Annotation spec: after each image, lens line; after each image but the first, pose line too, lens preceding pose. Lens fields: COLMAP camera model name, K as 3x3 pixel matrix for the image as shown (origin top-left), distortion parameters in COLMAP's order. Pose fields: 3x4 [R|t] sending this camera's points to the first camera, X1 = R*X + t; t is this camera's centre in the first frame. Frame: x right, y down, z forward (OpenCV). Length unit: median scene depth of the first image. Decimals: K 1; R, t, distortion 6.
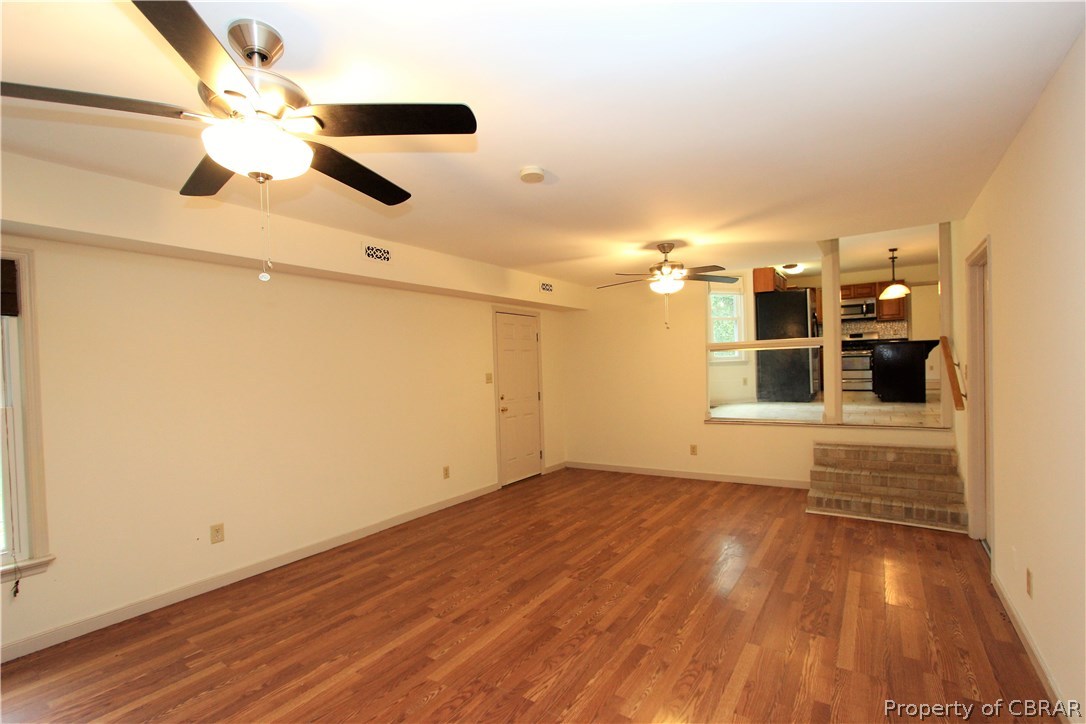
lens RADIAL K [[501.1, 0, 542.8], [0, 501.1, 367.3], [0, 0, 1]] dist [-0.002049, -0.000431]
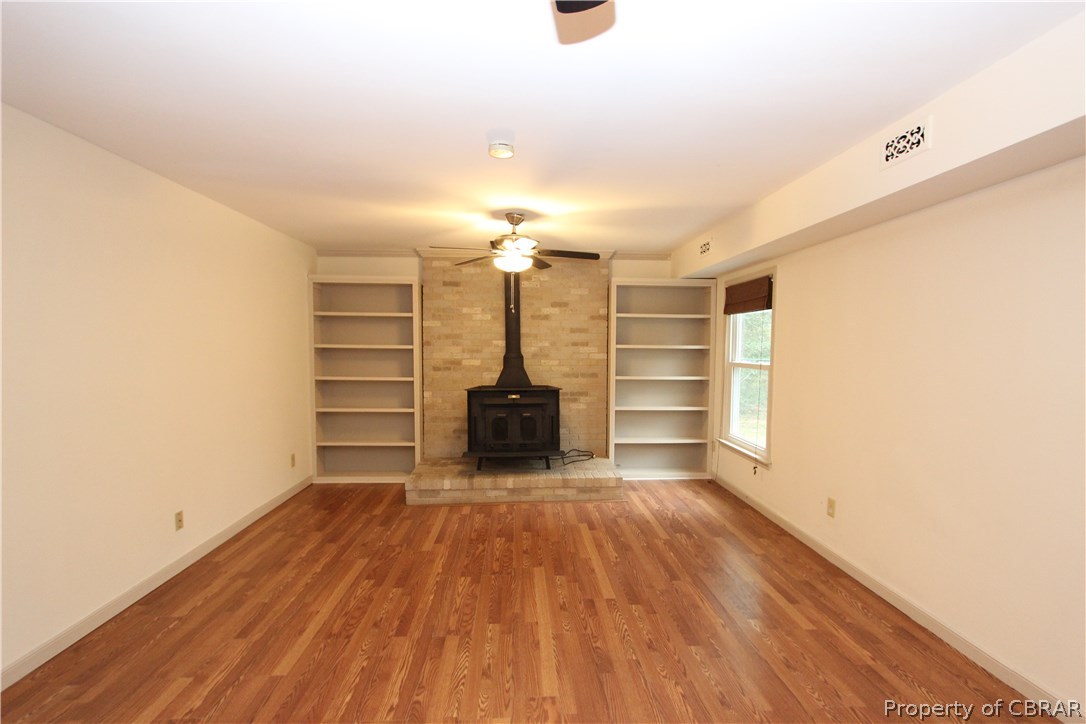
lens RADIAL K [[501.1, 0, 544.4], [0, 501.1, 362.3], [0, 0, 1]] dist [-0.002049, -0.000431]
pose [[-0.799647, 0.047648, -0.598578, 0.515702], [0.019743, 0.998394, 0.053098, -0.032426], [0.600146, 0.030642, -0.799303, 1.854791]]
